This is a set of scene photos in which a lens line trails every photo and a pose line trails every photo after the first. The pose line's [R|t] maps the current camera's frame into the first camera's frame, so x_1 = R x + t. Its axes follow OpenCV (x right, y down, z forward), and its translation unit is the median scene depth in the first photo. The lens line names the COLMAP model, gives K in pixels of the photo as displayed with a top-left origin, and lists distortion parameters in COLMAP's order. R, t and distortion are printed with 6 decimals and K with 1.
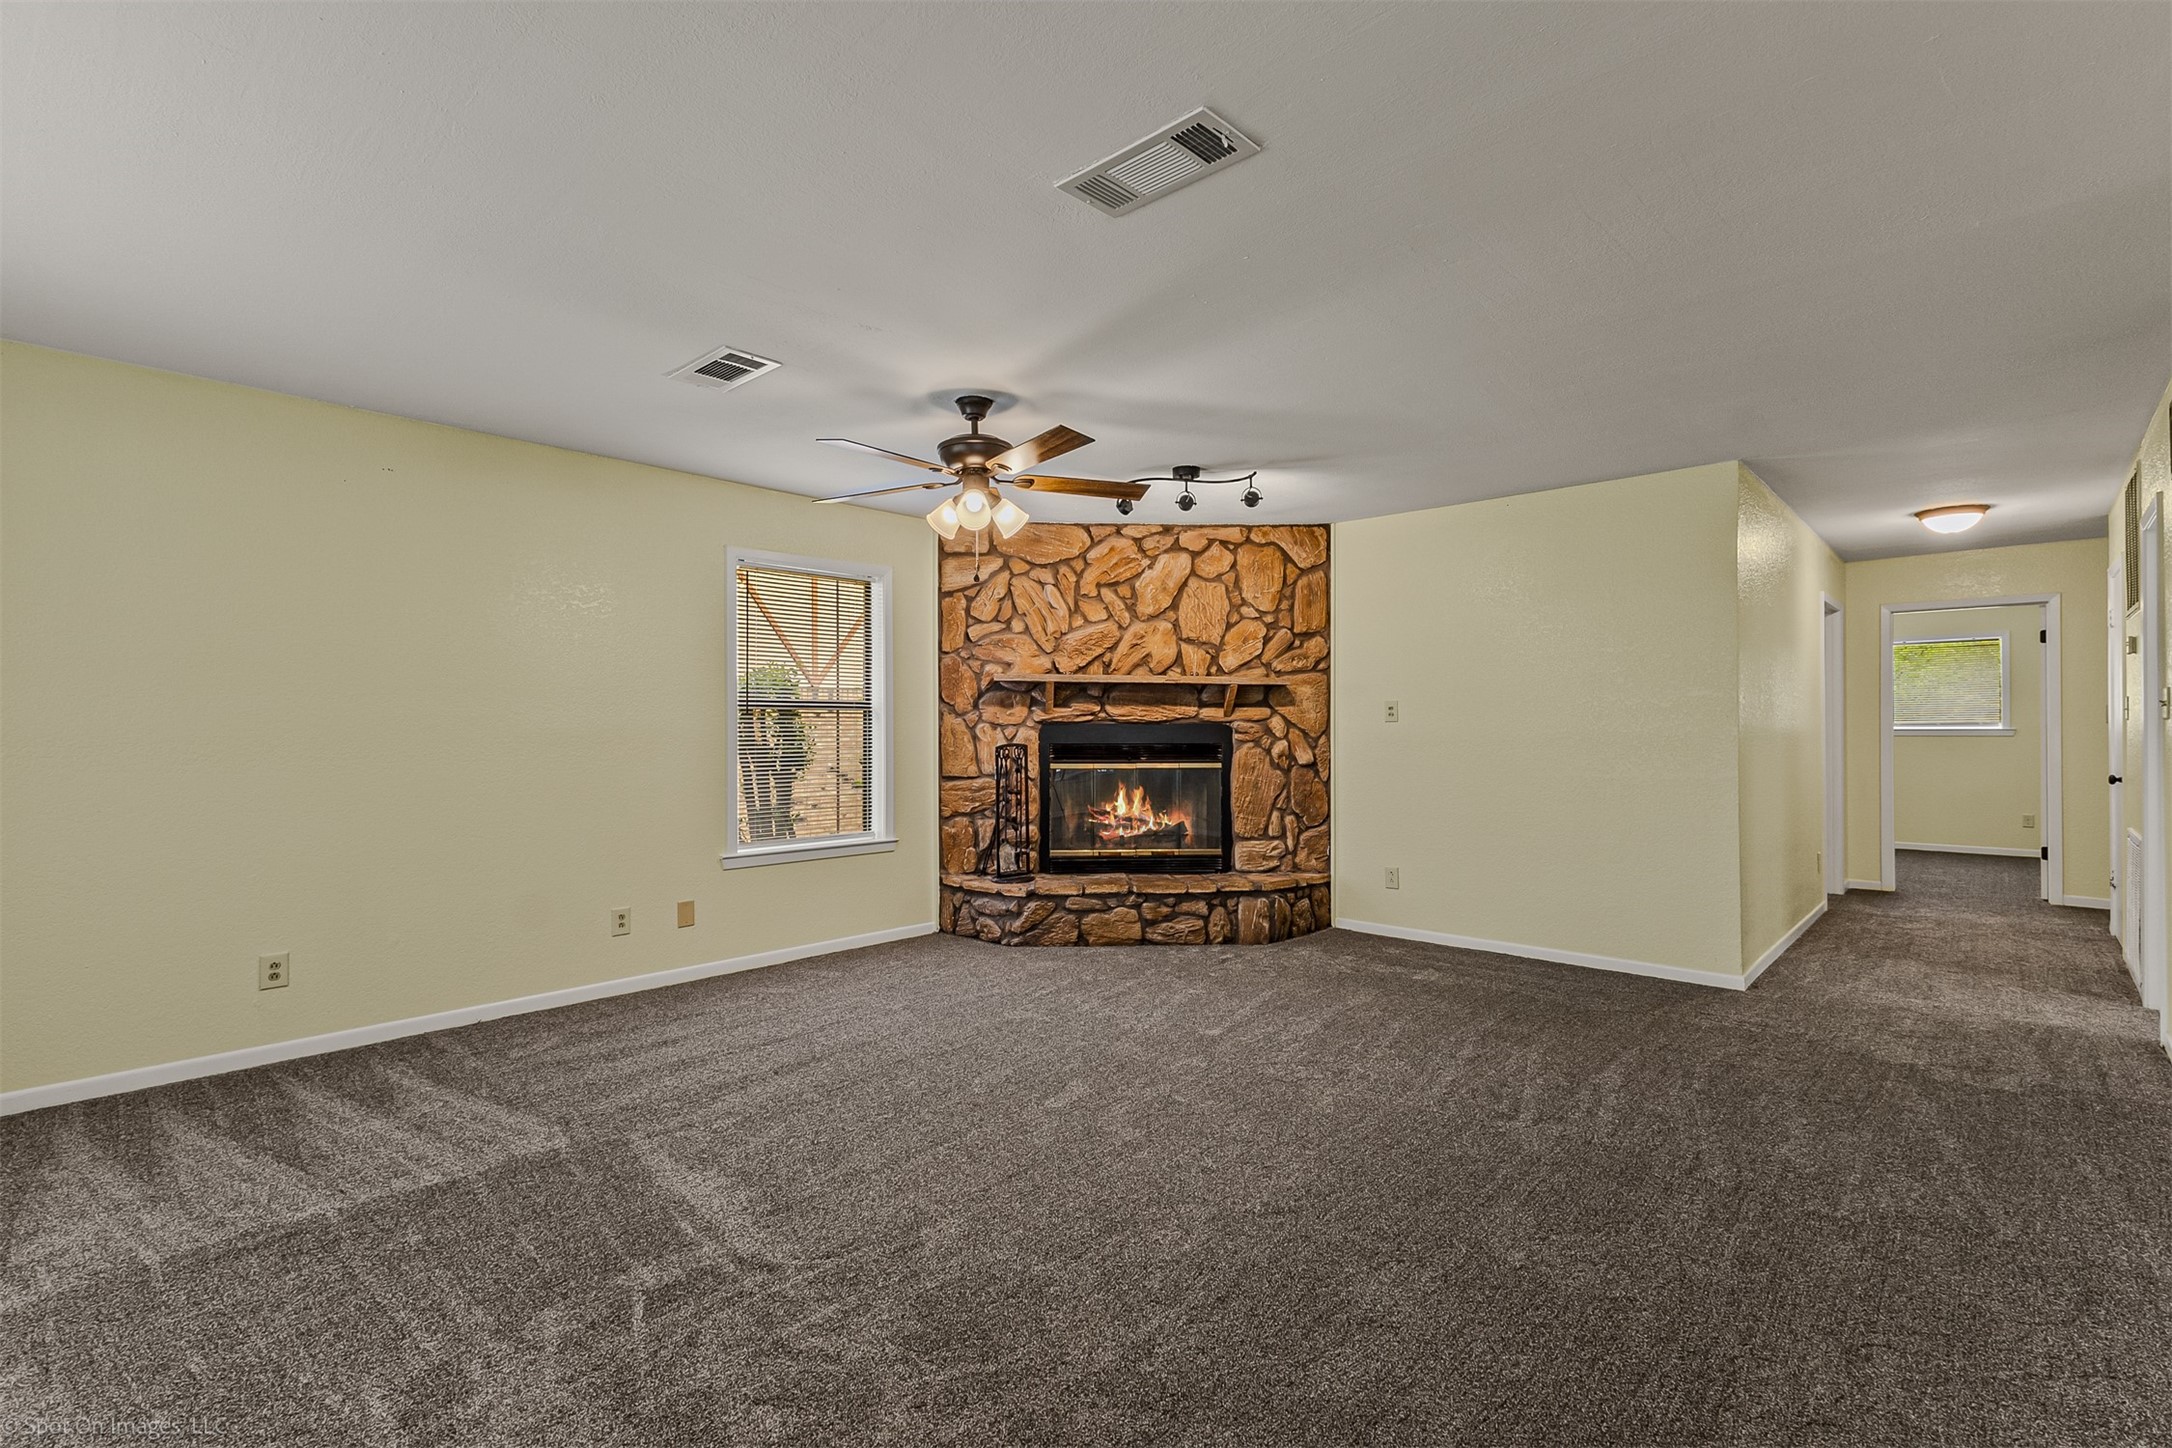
lens RADIAL K [[1003.4, 0, 1105.4], [0, 1003.4, 720.2], [0, 0, 1]] dist [0.010490, -0.001496]
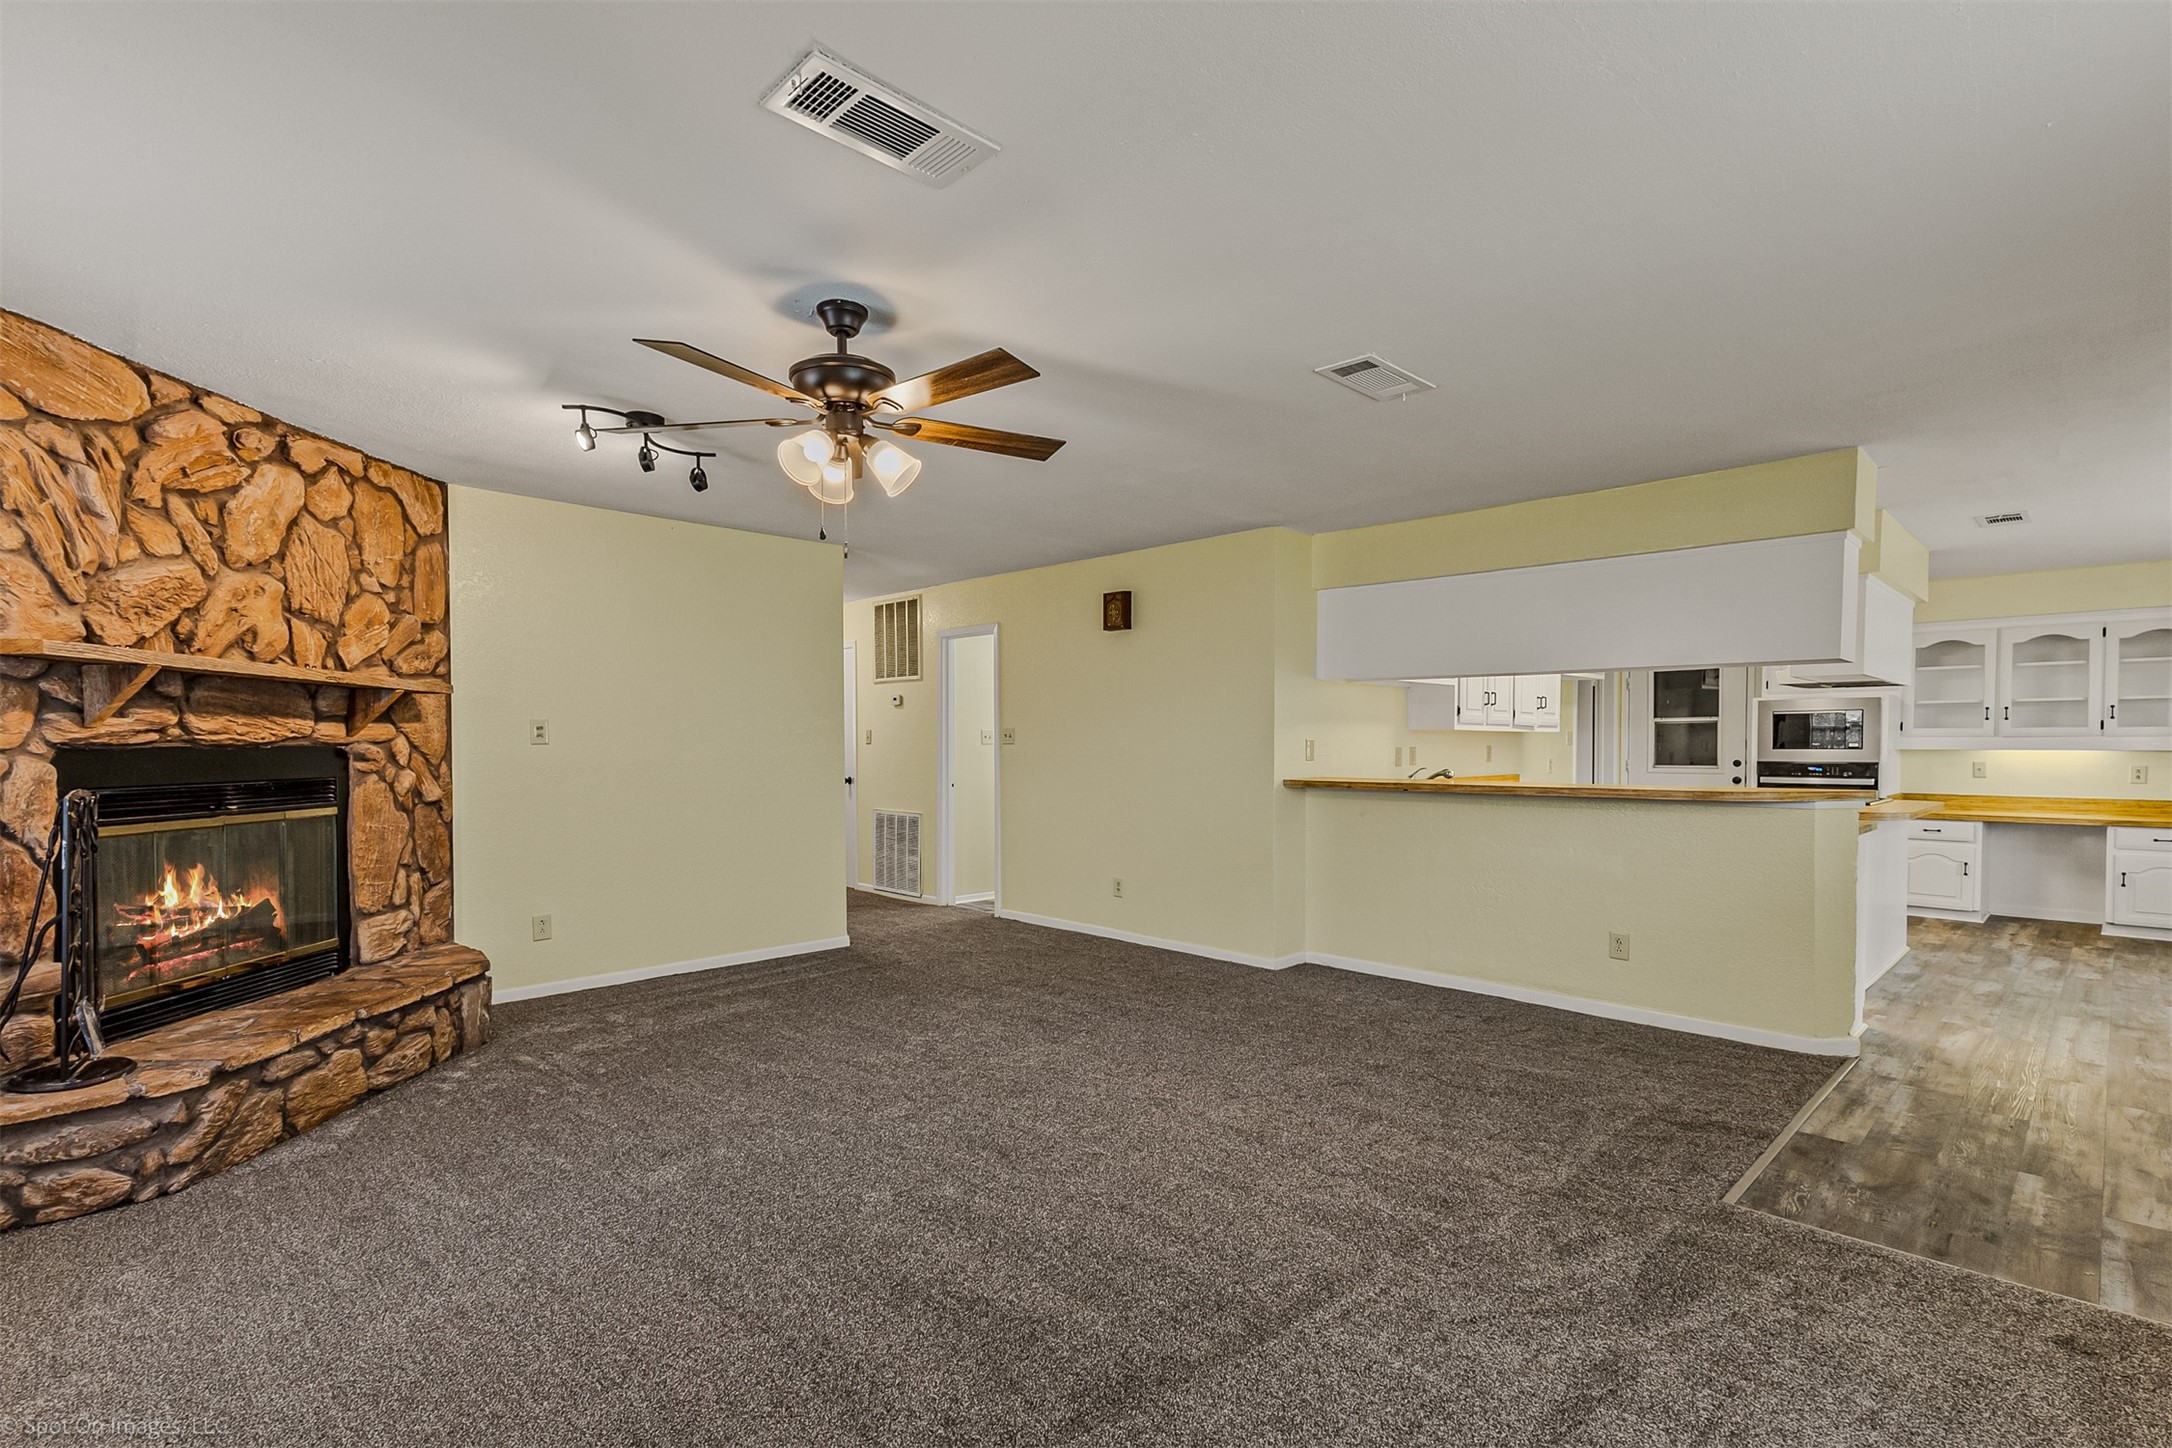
lens RADIAL K [[1003.4, 0, 1093.7], [0, 1003.4, 763.5], [0, 0, 1]] dist [0.010490, -0.001496]
pose [[0.047781, -0.019143, 0.998674, -0.522891], [-0.005800, 0.999794, 0.019442, -0.001280], [-0.998841, -0.006721, 0.047660, 0.476082]]
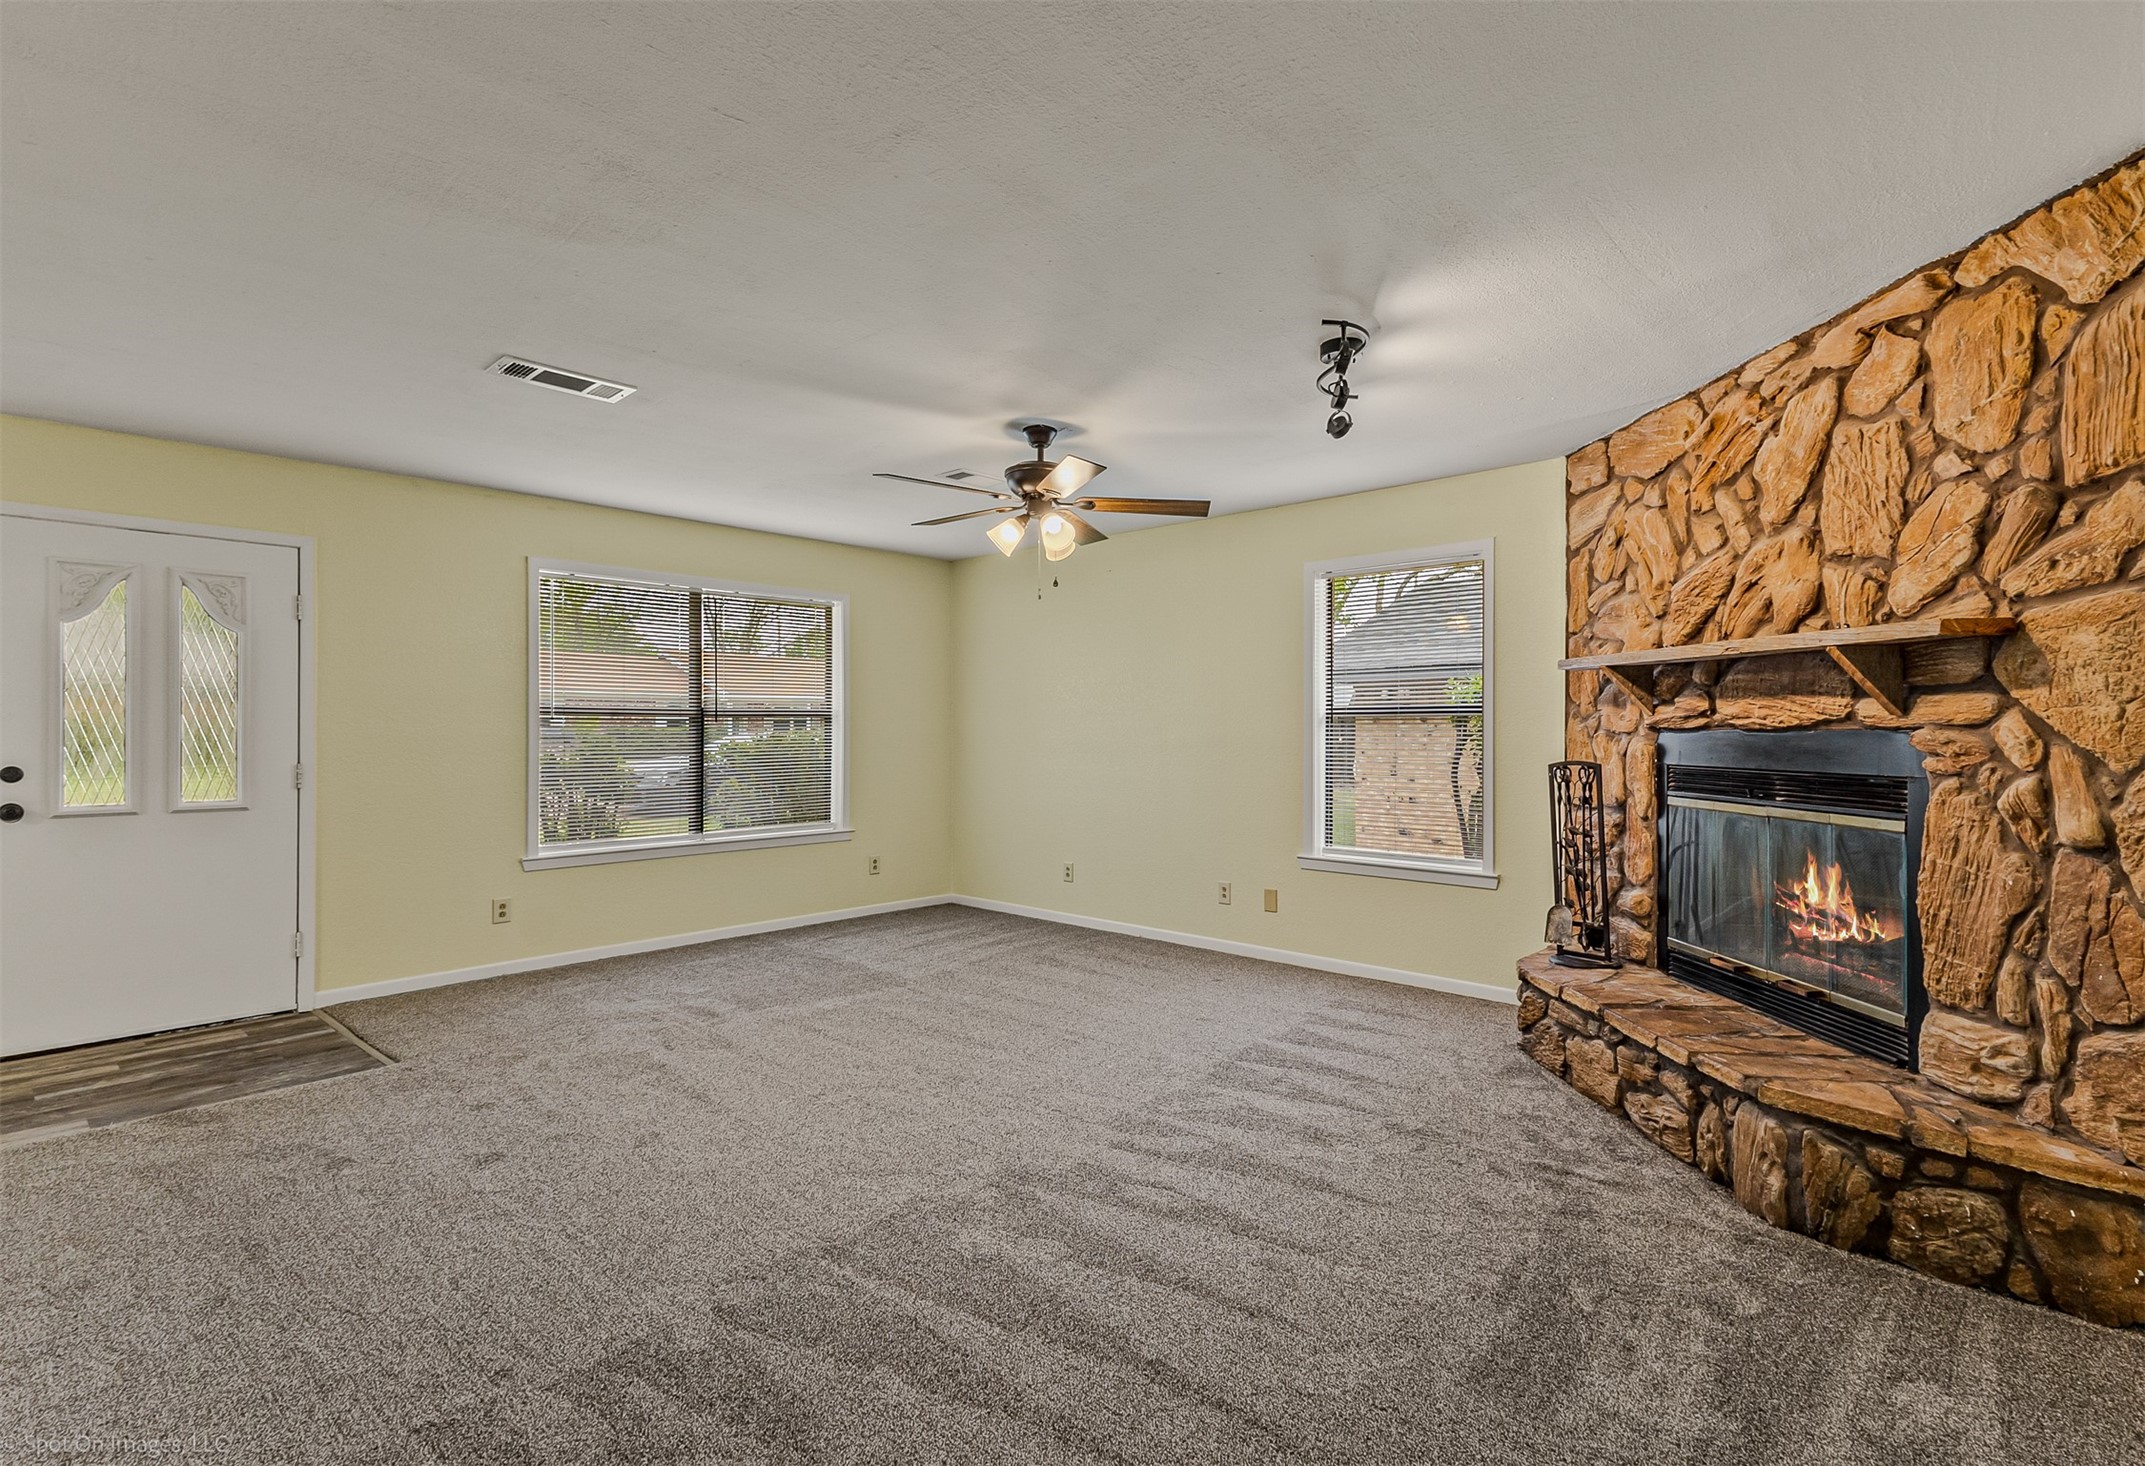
lens RADIAL K [[1018.6, 0, 1077.7], [0, 1018.6, 723.6], [0, 0, 1]] dist [0.010545, 0.000223]
pose [[-0.020813, -0.005661, -0.999767, 0.578239], [0.002942, 0.999979, -0.005724, 0.000990], [0.999779, -0.003060, -0.020796, 0.648670]]
